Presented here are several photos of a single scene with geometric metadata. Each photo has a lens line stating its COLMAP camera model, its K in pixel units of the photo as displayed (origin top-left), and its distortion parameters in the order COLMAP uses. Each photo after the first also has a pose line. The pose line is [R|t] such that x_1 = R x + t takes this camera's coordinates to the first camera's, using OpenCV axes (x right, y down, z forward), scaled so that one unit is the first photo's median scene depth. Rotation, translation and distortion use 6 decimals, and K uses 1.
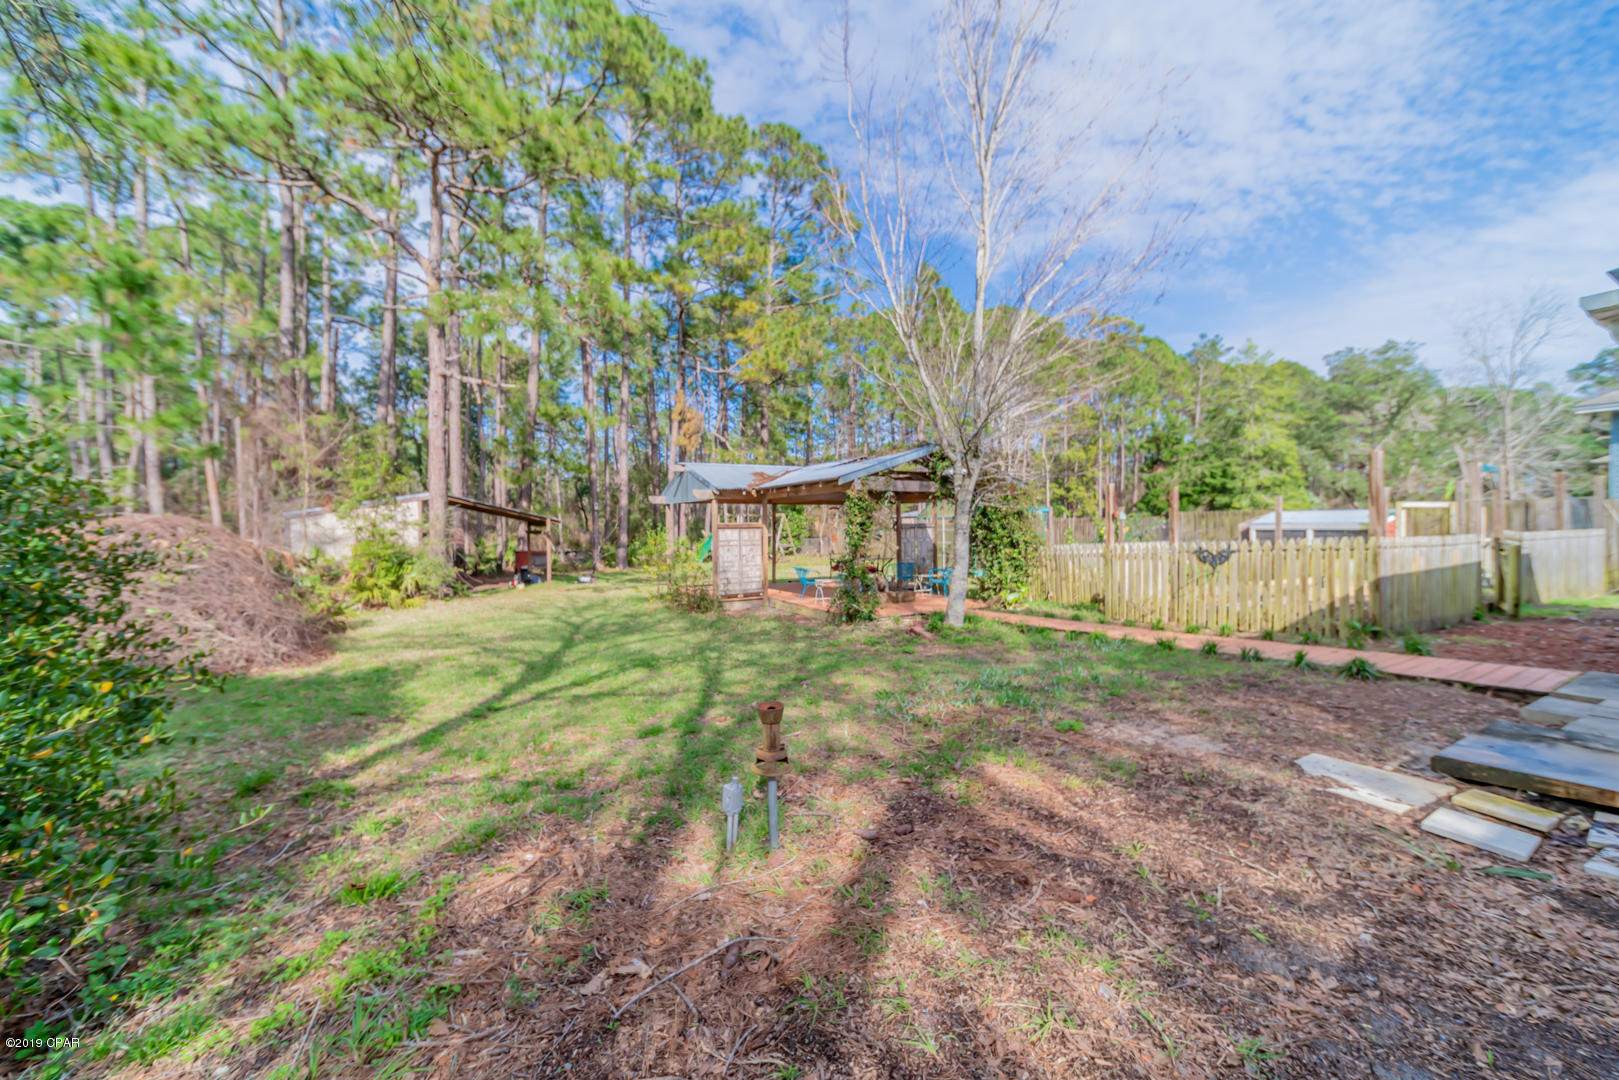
lens RADIAL K [[585.2, 0, 797.9], [0, 585.2, 532.0], [0, 0, 1]] dist [0.000169, -0.000256]
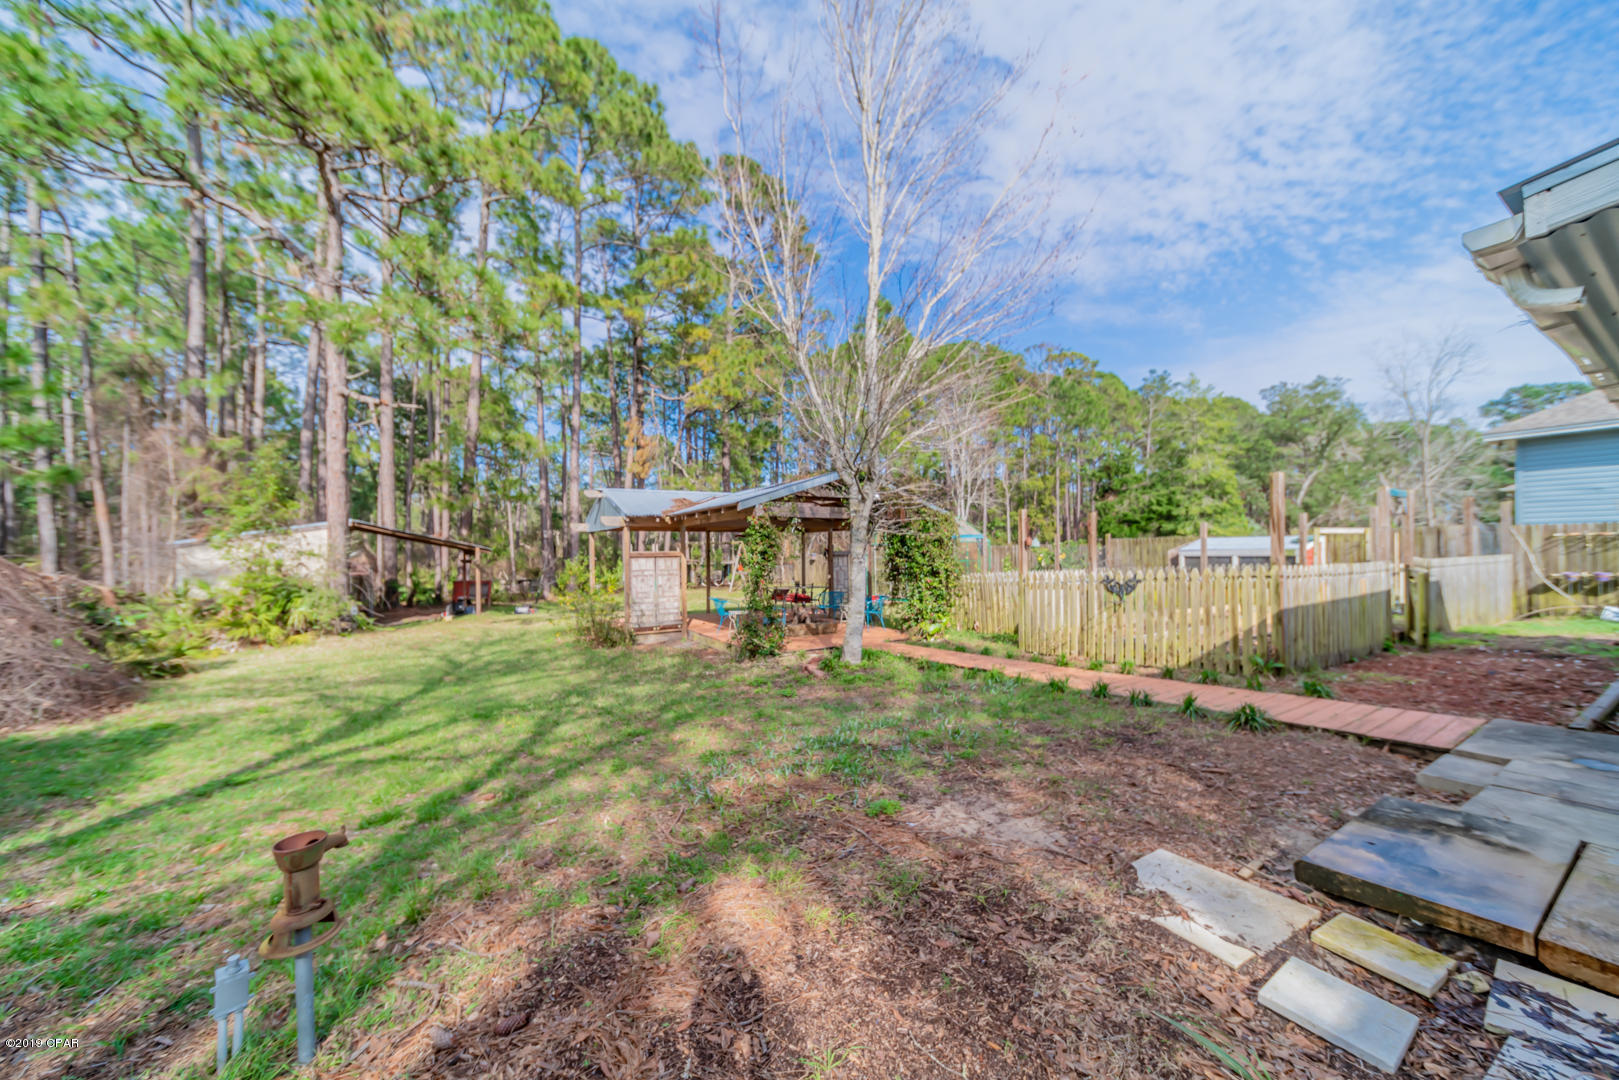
lens RADIAL K [[567.0, 0, 805.1], [0, 567.0, 553.0], [0, 0, 1]] dist [0.000430, -0.000086]
pose [[0.998844, -0.004015, 0.047903, 0.103685], [0.004484, 0.999943, -0.009681, -0.003325], [-0.047862, 0.009884, 0.998805, 0.072794]]
